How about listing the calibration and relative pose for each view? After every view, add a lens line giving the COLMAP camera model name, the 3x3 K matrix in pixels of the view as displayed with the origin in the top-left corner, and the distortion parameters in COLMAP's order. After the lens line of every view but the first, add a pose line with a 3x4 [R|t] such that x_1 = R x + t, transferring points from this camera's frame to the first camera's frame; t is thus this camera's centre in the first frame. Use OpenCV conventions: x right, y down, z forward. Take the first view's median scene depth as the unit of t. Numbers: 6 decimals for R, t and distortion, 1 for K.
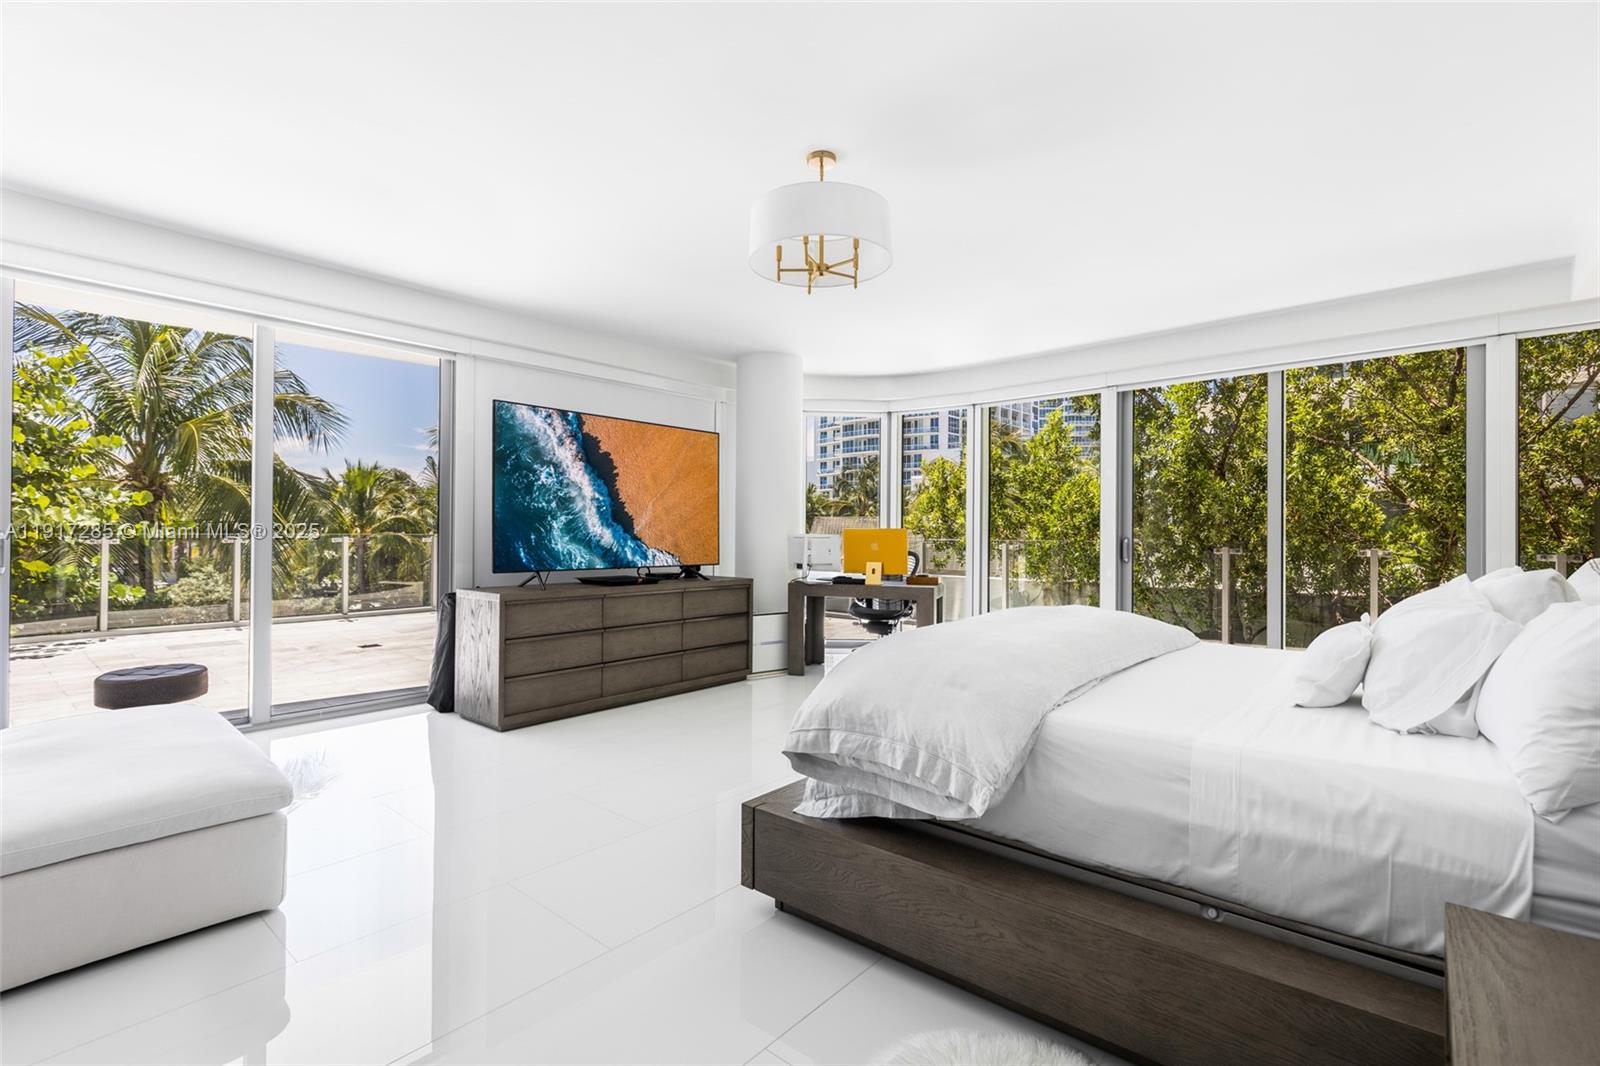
lens RADIAL K [[726.4, 0, 796.3], [0, 726.4, 531.7], [0, 0, 1]] dist [0.003447, -0.000661]
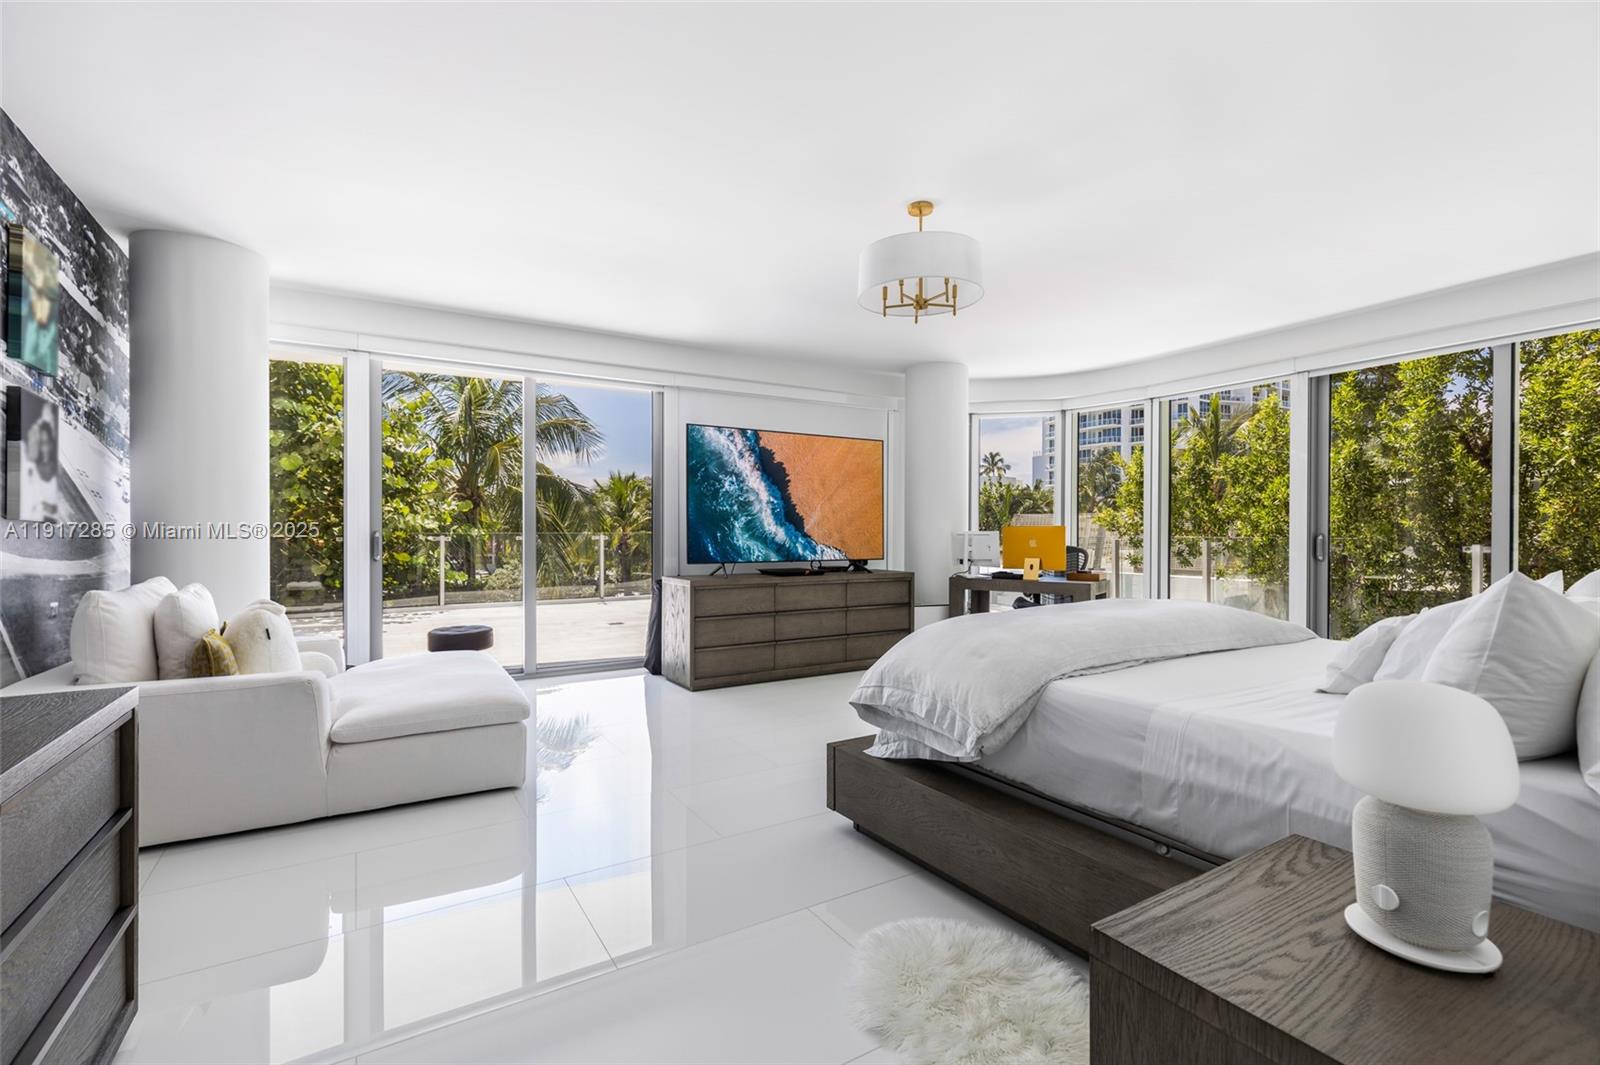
lens RADIAL K [[726.4, 0, 805.1], [0, 726.4, 537.6], [0, 0, 1]] dist [0.003447, -0.000661]
pose [[0.953613, -0.001168, -0.301032, 0.136542], [0.004482, 0.999937, 0.010320, 0.000467], [0.301001, -0.011190, 0.953558, -0.110011]]
